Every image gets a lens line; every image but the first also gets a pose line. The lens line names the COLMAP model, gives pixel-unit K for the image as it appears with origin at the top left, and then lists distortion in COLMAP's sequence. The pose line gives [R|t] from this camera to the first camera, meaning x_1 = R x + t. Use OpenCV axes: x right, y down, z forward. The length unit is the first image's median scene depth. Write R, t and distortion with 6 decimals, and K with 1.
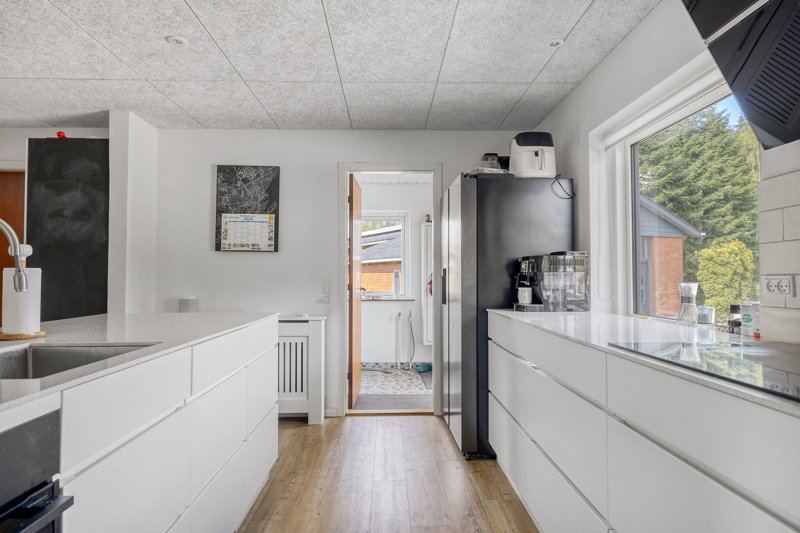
lens RADIAL K [[480.3, 0, 400.0], [0, 480.3, 262.7], [0, 0, 1]] dist [-0.002623, -0.000584]
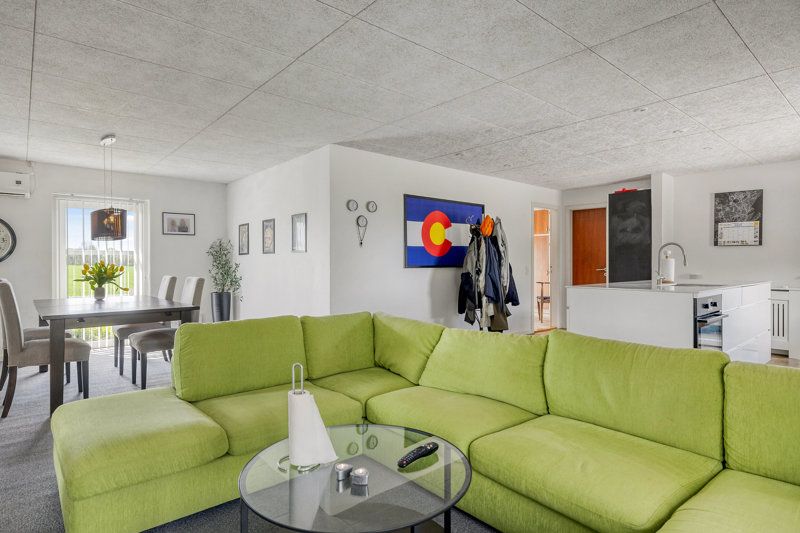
lens RADIAL K [[441.2, 0, 400.9], [0, 441.2, 264.4], [0, 0, 1]] dist [-0.000960, 0.000199]
pose [[0.632438, 0.003188, -0.774604, 0.107778], [0.024552, 0.999407, 0.024159, -0.024307], [0.774221, -0.034297, 0.631985, -0.787267]]
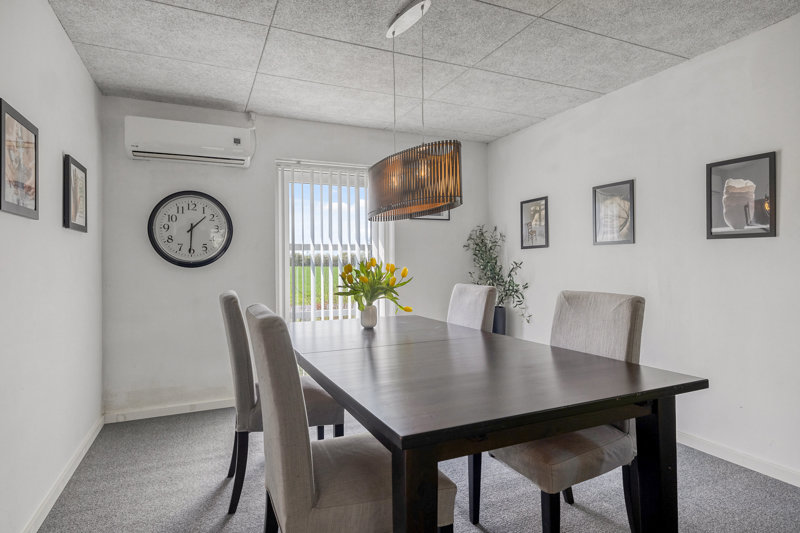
lens RADIAL K [[442.4, 0, 404.2], [0, 442.4, 259.2], [0, 0, 1]] dist [0.001118, 0.000595]
pose [[0.390856, -0.010618, -0.920391, -0.689685], [0.034946, 0.999384, 0.003311, -0.023692], [0.919788, -0.033459, 0.390986, -0.874725]]
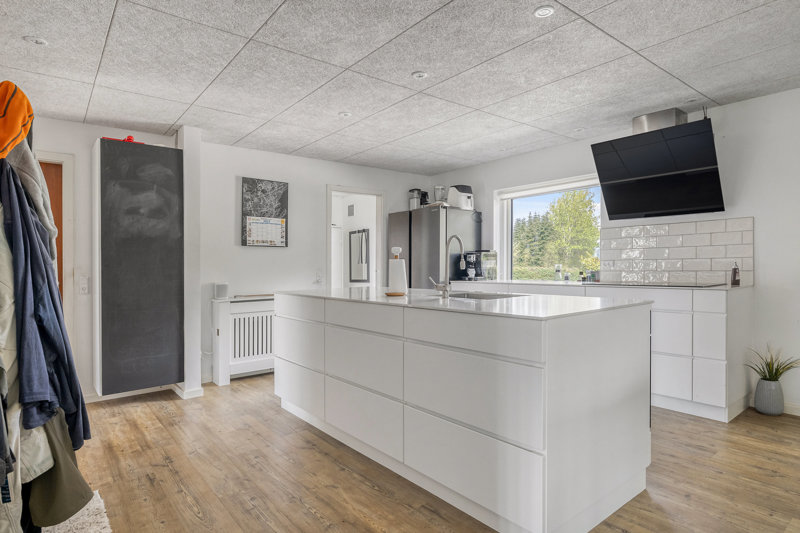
lens RADIAL K [[442.4, 0, 404.2], [0, 442.4, 259.2], [0, 0, 1]] dist [0.001118, 0.000595]
pose [[0.794106, -0.004276, 0.607764, -0.748660], [-0.003226, 0.999932, 0.011250, -0.003762], [-0.607771, -0.010894, 0.794038, -0.173783]]
